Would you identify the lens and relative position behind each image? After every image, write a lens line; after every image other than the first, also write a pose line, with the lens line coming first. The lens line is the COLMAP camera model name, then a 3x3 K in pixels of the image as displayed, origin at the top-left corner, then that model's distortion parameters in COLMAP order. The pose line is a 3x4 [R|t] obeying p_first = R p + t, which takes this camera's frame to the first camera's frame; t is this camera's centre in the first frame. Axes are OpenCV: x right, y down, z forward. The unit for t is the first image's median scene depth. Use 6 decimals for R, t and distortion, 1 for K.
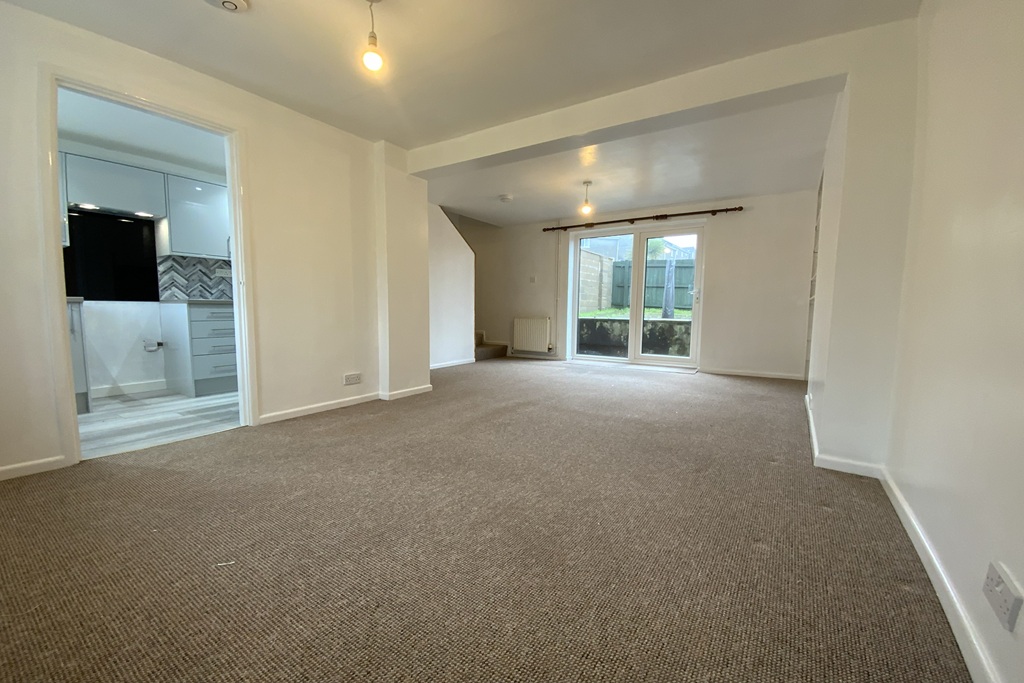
lens RADIAL K [[417.4, 0, 521.4], [0, 417.4, 351.8], [0, 0, 1]] dist [0.005490, -0.006969]
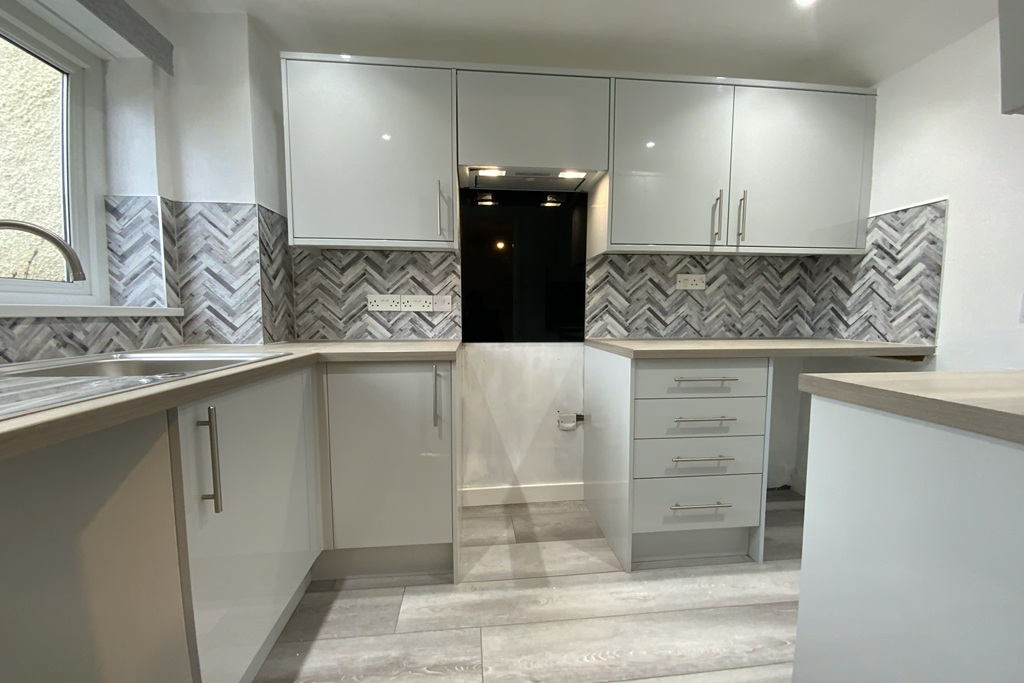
lens RADIAL K [[417.4, 0, 513.4], [0, 417.4, 346.6], [0, 0, 1]] dist [0.005490, -0.006969]
pose [[0.627751, 0.051337, -0.776719, -0.499707], [-0.071191, 0.997427, 0.008388, -0.111825], [0.775152, 0.050030, 0.629791, 0.583040]]
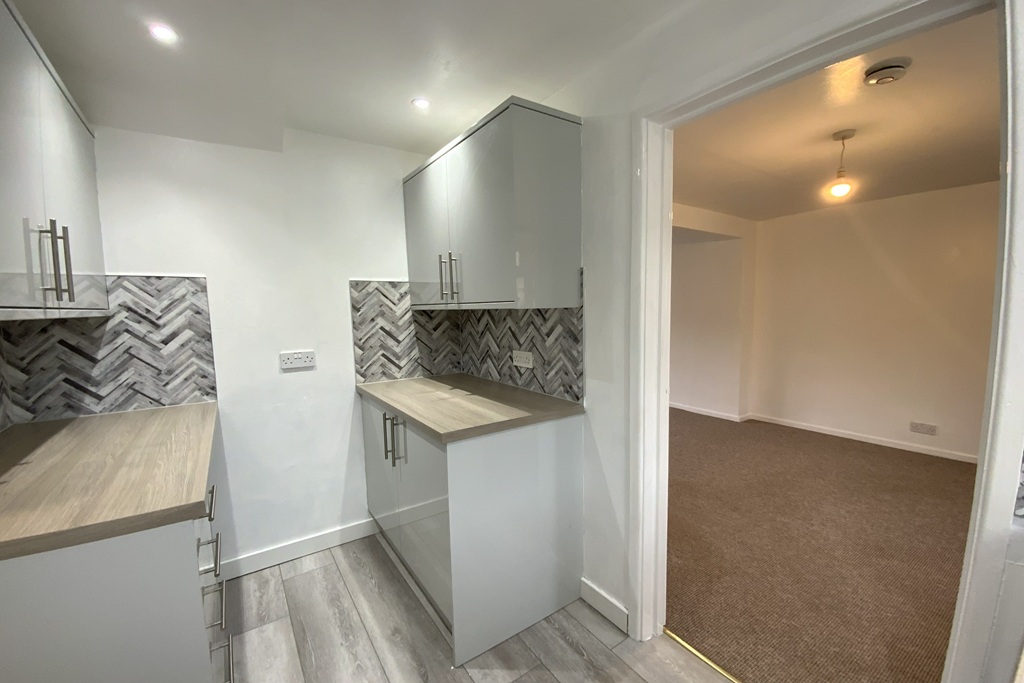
lens RADIAL K [[417.4, 0, 517.7], [0, 417.4, 340.1], [0, 0, 1]] dist [0.005490, -0.006969]
pose [[0.380225, -0.093984, 0.920106, -0.857701], [0.114374, 0.991966, 0.054060, -0.192895], [-0.917795, 0.084681, 0.387920, 0.647967]]
